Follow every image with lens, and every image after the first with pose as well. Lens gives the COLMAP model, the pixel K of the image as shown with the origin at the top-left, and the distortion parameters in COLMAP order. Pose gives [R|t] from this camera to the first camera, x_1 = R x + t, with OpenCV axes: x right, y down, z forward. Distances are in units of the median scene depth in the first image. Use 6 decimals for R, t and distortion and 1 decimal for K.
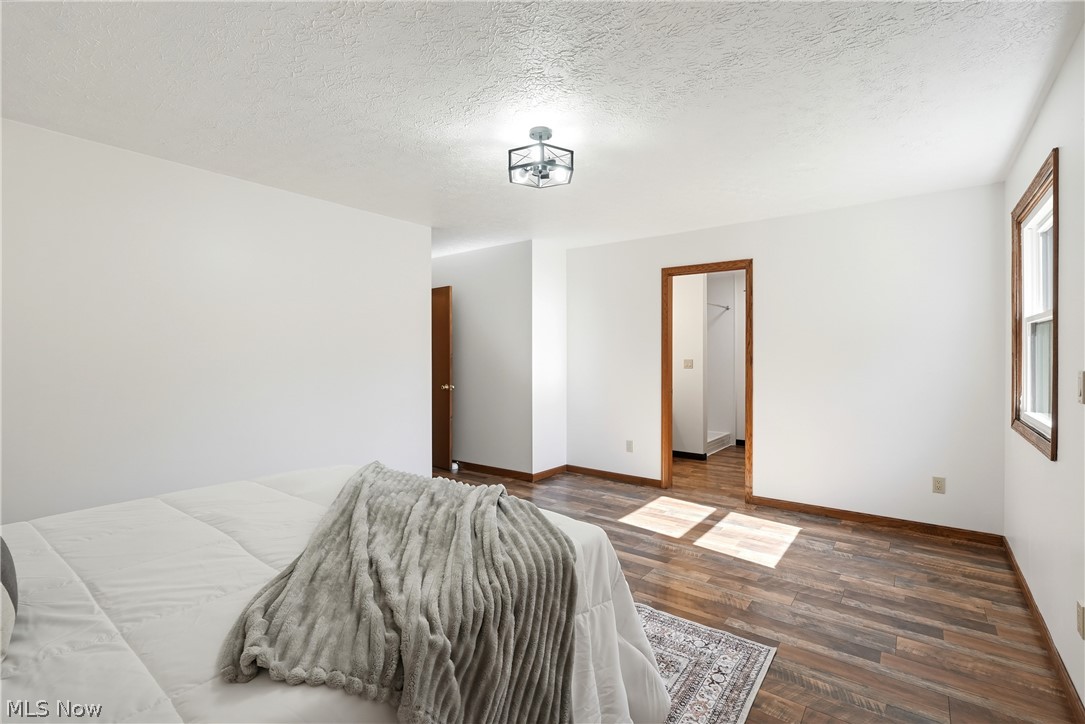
lens RADIAL K [[494.0, 0, 542.4], [0, 494.0, 360.9], [0, 0, 1]] dist [-0.002065, -0.000211]
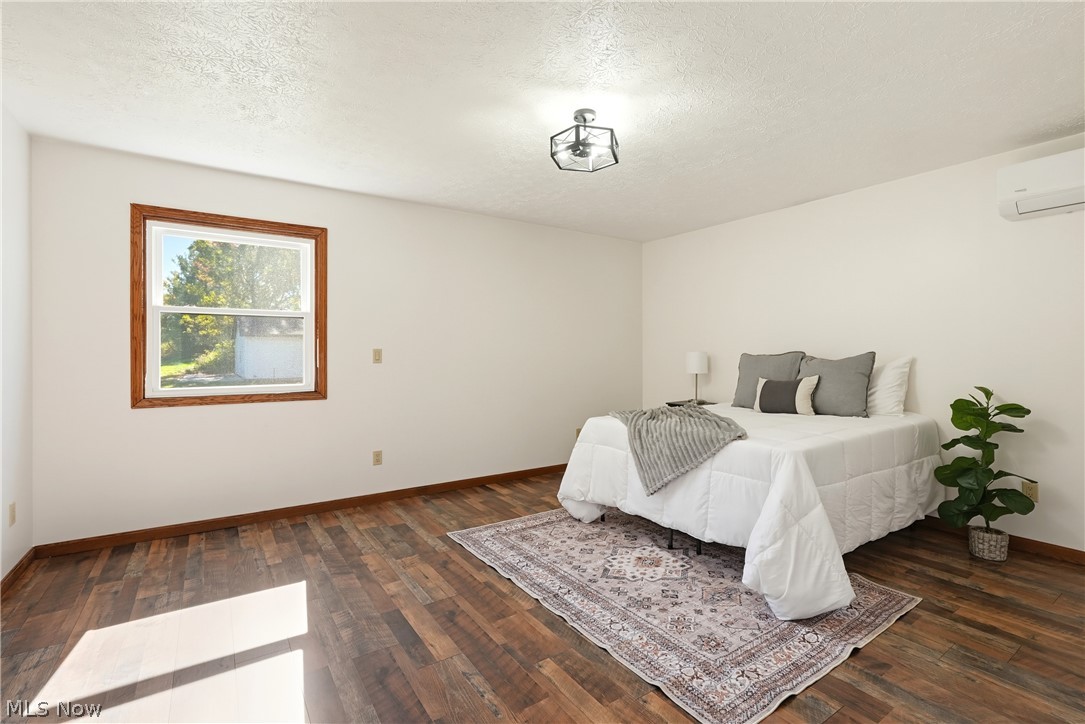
lens RADIAL K [[494.0, 0, 543.3], [0, 494.0, 356.8], [0, 0, 1]] dist [-0.002065, -0.000211]
pose [[-0.951184, -0.006577, 0.308555, -0.229935], [-0.000472, 0.999803, 0.019857, 0.006814], [-0.308625, 0.018742, -0.950999, 1.963118]]
